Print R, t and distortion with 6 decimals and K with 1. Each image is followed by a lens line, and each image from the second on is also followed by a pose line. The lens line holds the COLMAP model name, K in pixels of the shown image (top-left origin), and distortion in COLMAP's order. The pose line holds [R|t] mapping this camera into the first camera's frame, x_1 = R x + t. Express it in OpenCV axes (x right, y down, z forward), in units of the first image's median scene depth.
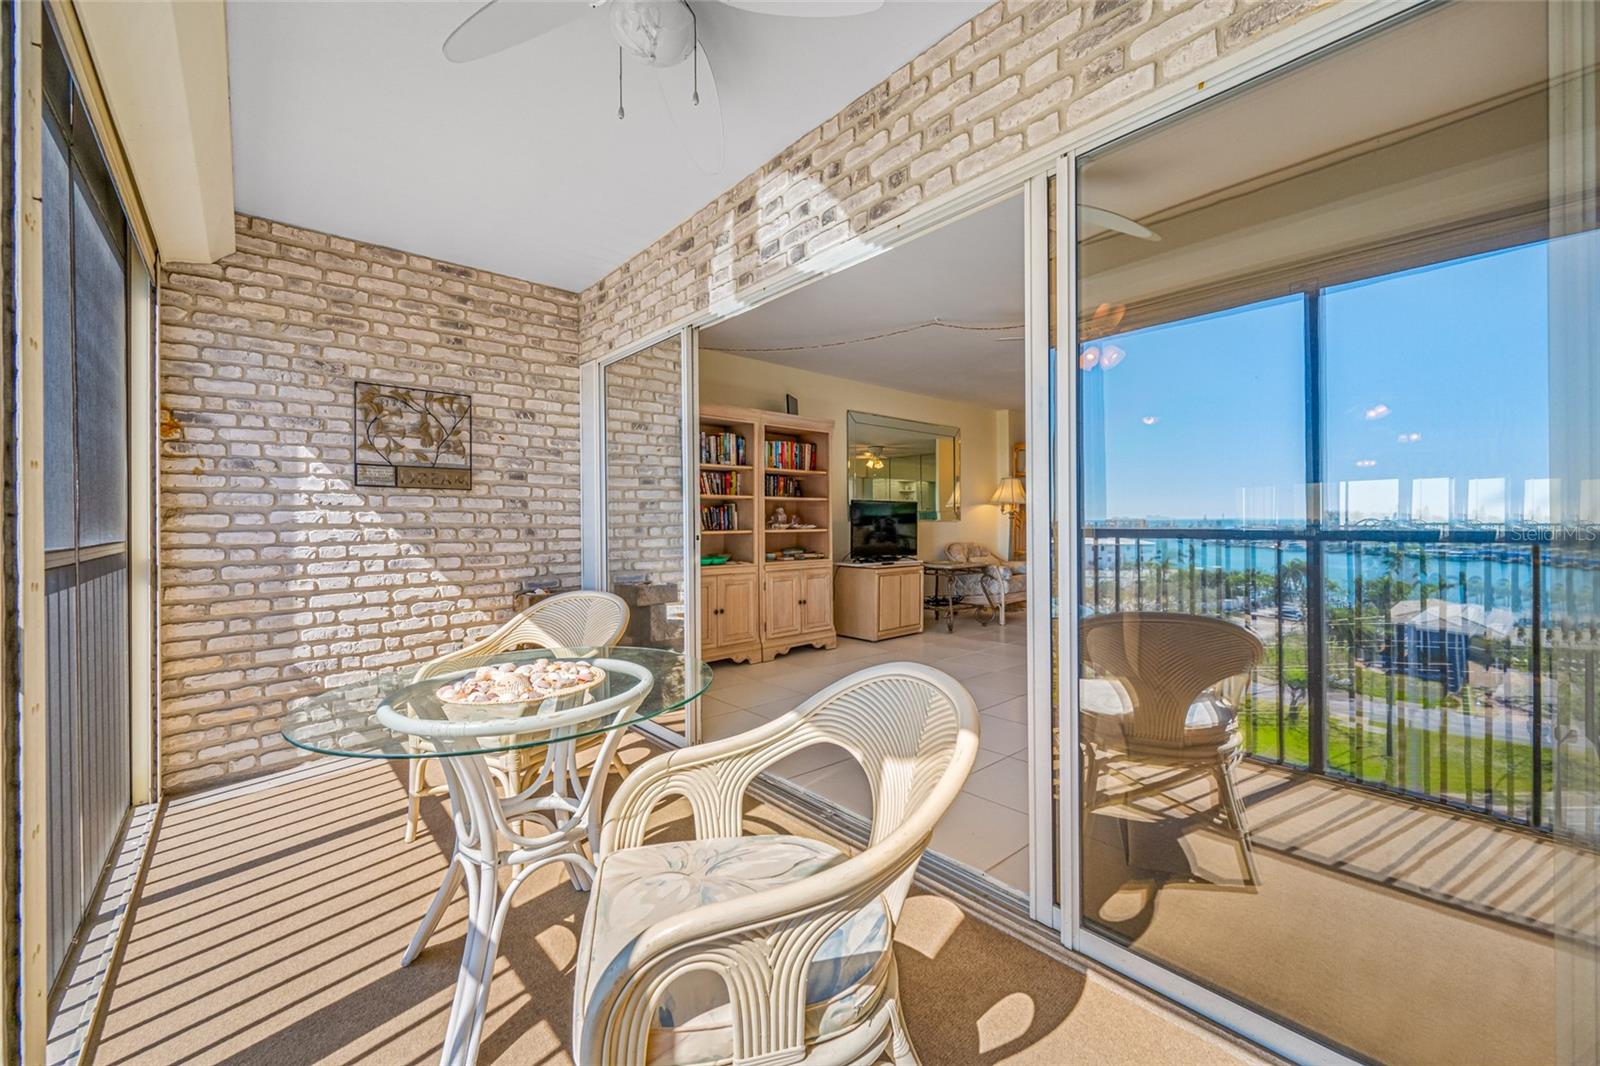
lens RADIAL K [[629.4, 0, 803.6], [0, 629.4, 527.5], [0, 0, 1]] dist [-0.001520, -0.000154]
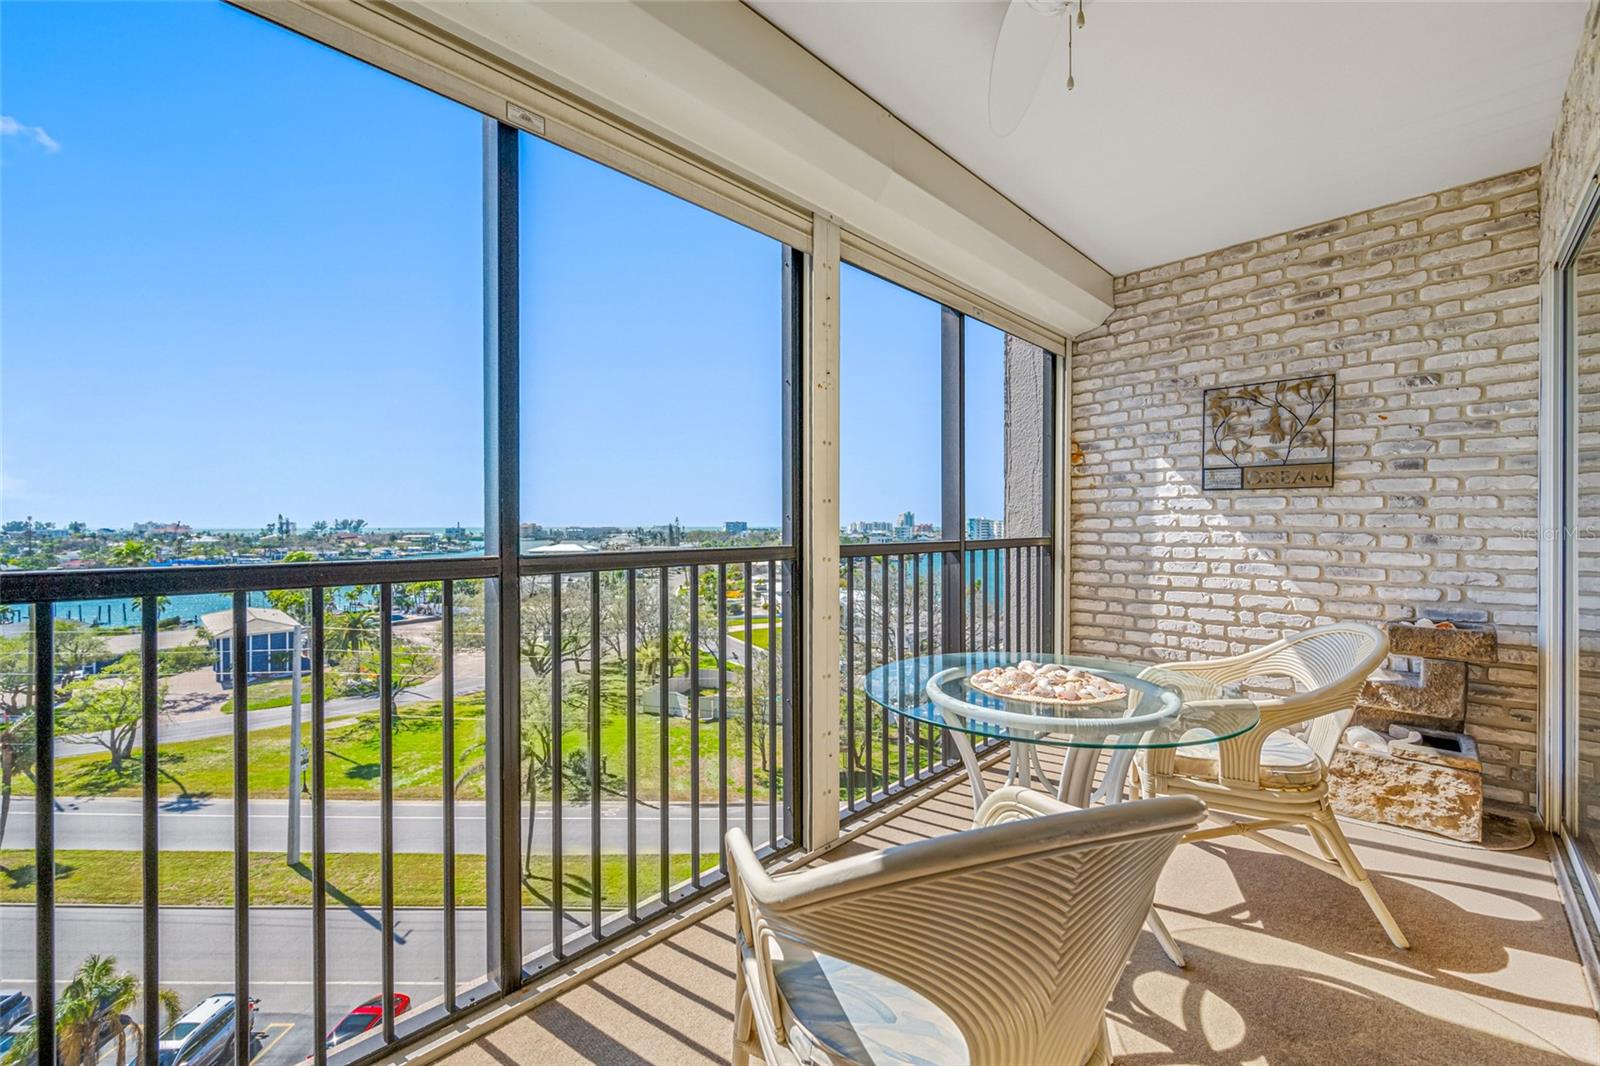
lens RADIAL K [[636.8, 0, 801.0], [0, 636.8, 527.1], [0, 0, 1]] dist [-0.000612, -0.000338]
pose [[0.051473, 0.014113, -0.998575, 0.285624], [-0.002880, 0.999898, 0.013983, -0.016818], [0.998670, 0.002156, 0.051509, 0.259197]]
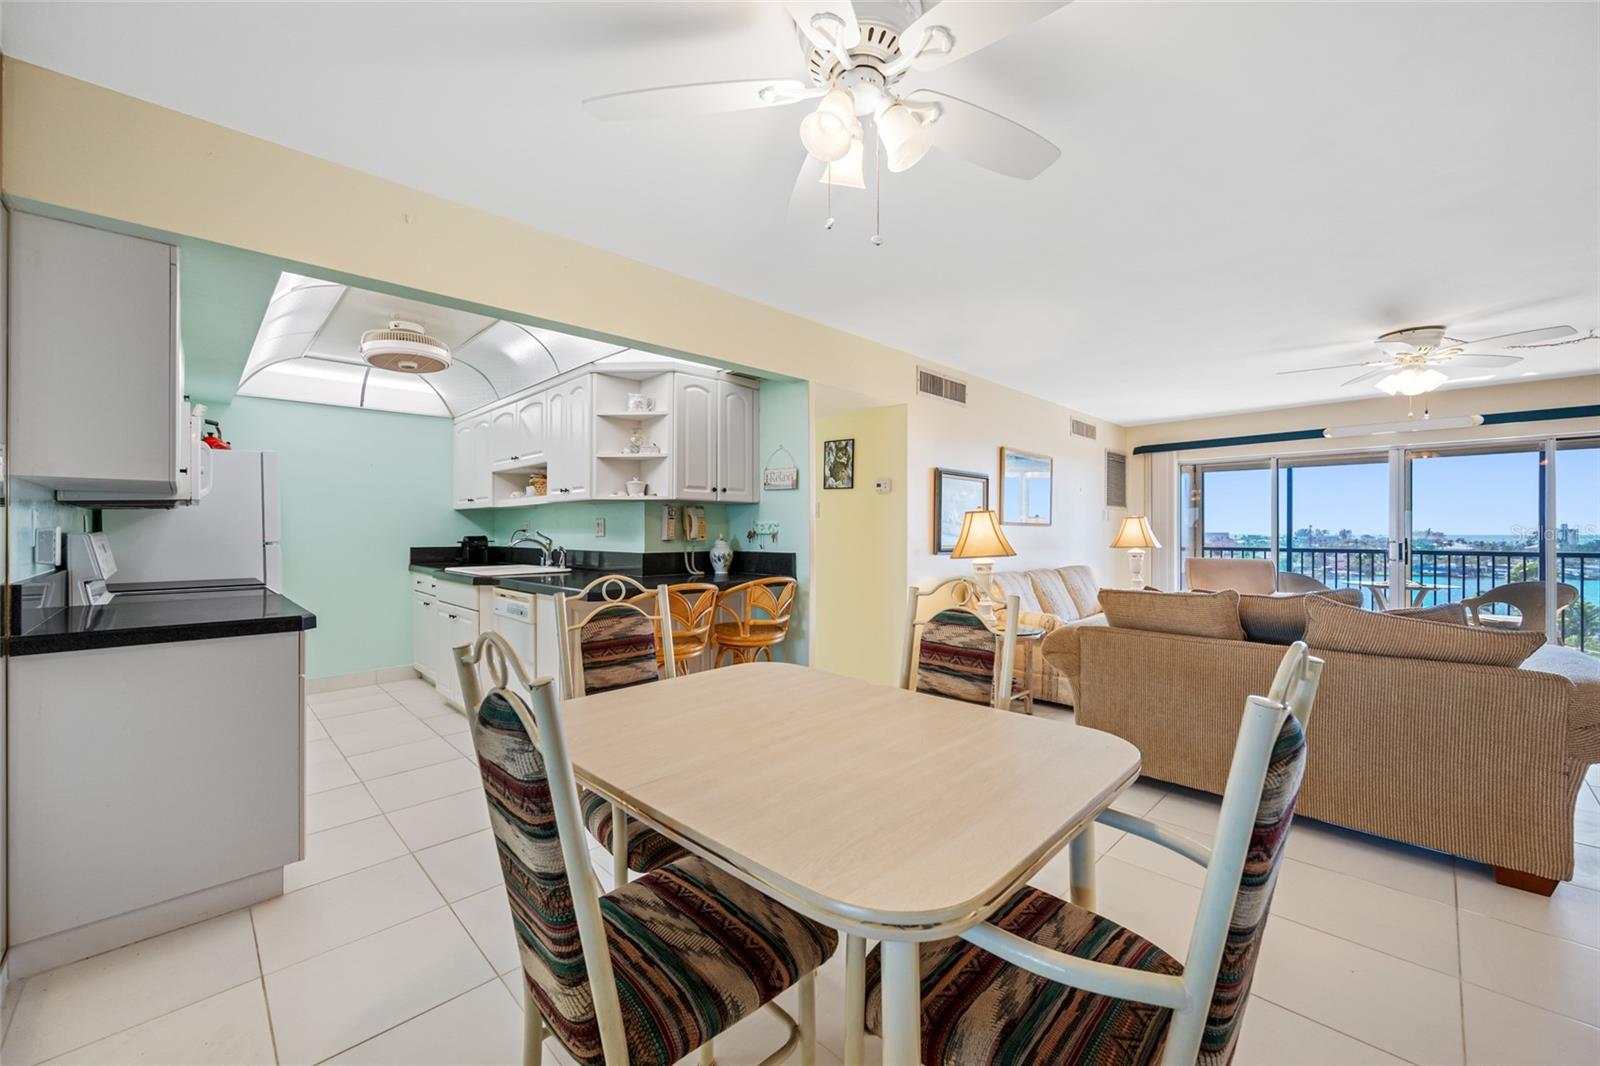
lens RADIAL K [[628.8, 0, 804.6], [0, 628.8, 533.2], [0, 0, 1]] dist [-0.001946, 0.000136]
pose [[-0.998116, 0.007727, -0.060872, 1.794099], [0.007243, 0.999940, 0.008164, -0.073451], [0.060932, 0.007708, -0.998112, 2.351530]]
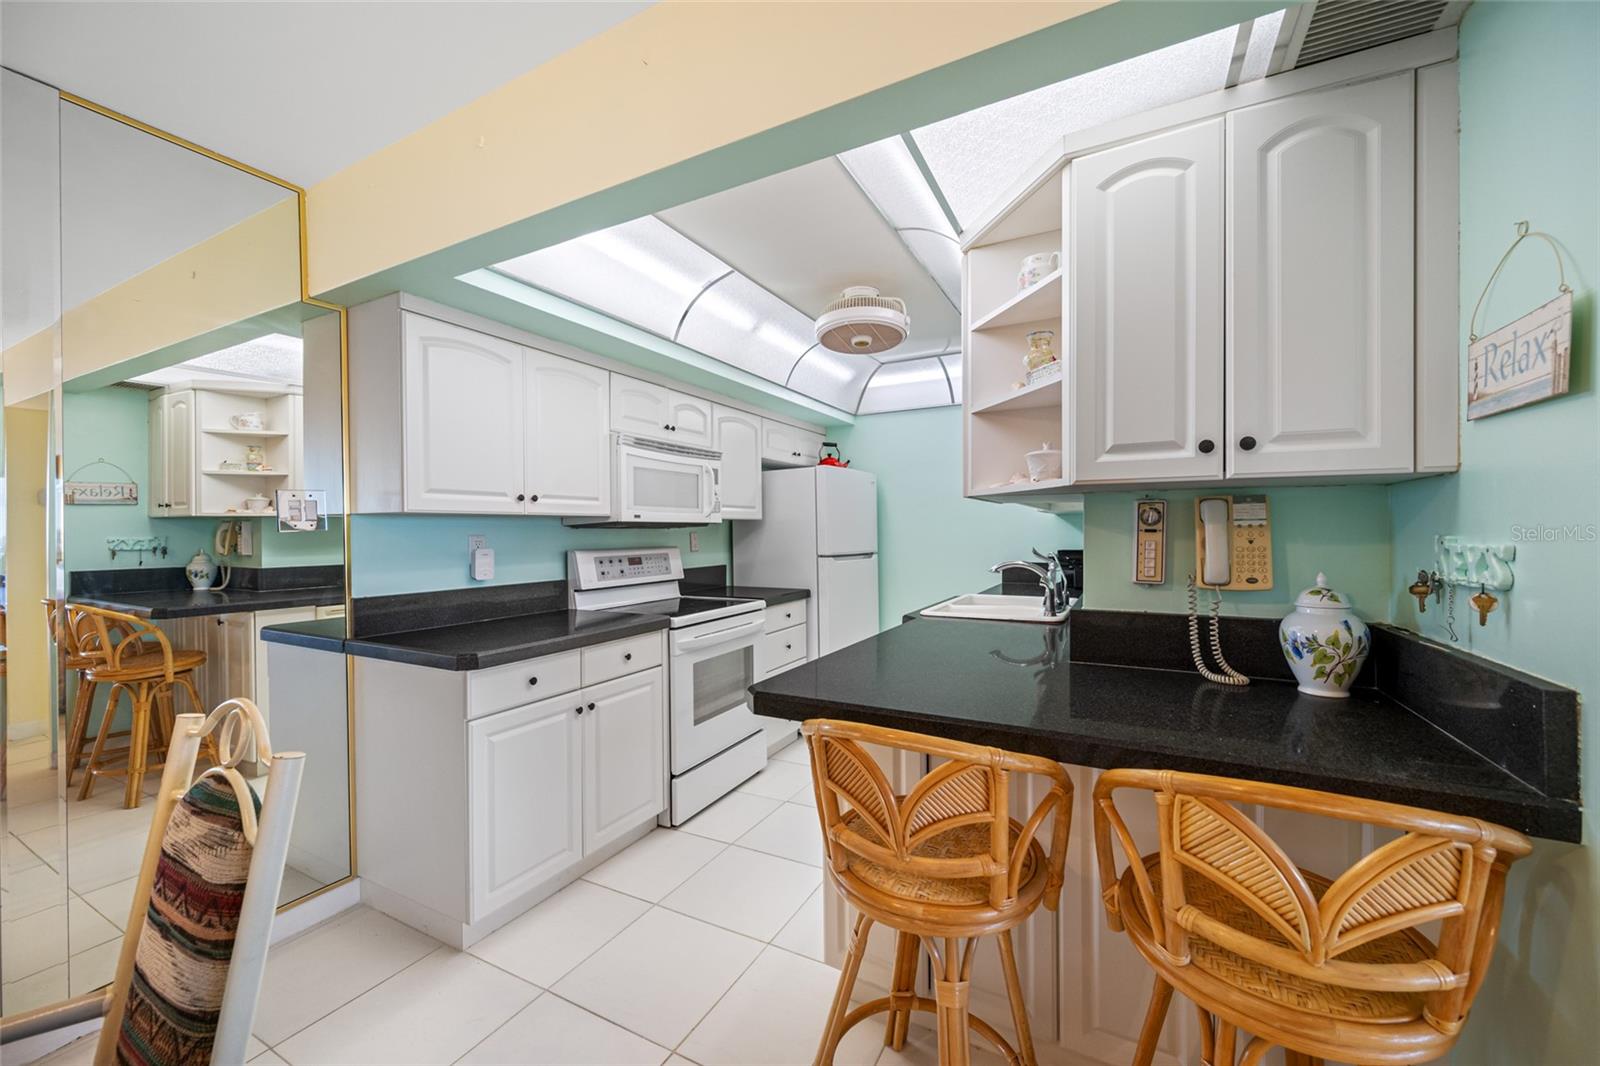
lens RADIAL K [[628.1, 0, 791.2], [0, 628.1, 533.3], [0, 0, 1]] dist [0.000247, 0.000000]
pose [[-0.341391, 0.006658, 0.939898, 1.621137], [0.012403, 0.999920, -0.002578, -0.092730], [-0.939839, 0.010778, -0.341446, 1.600678]]
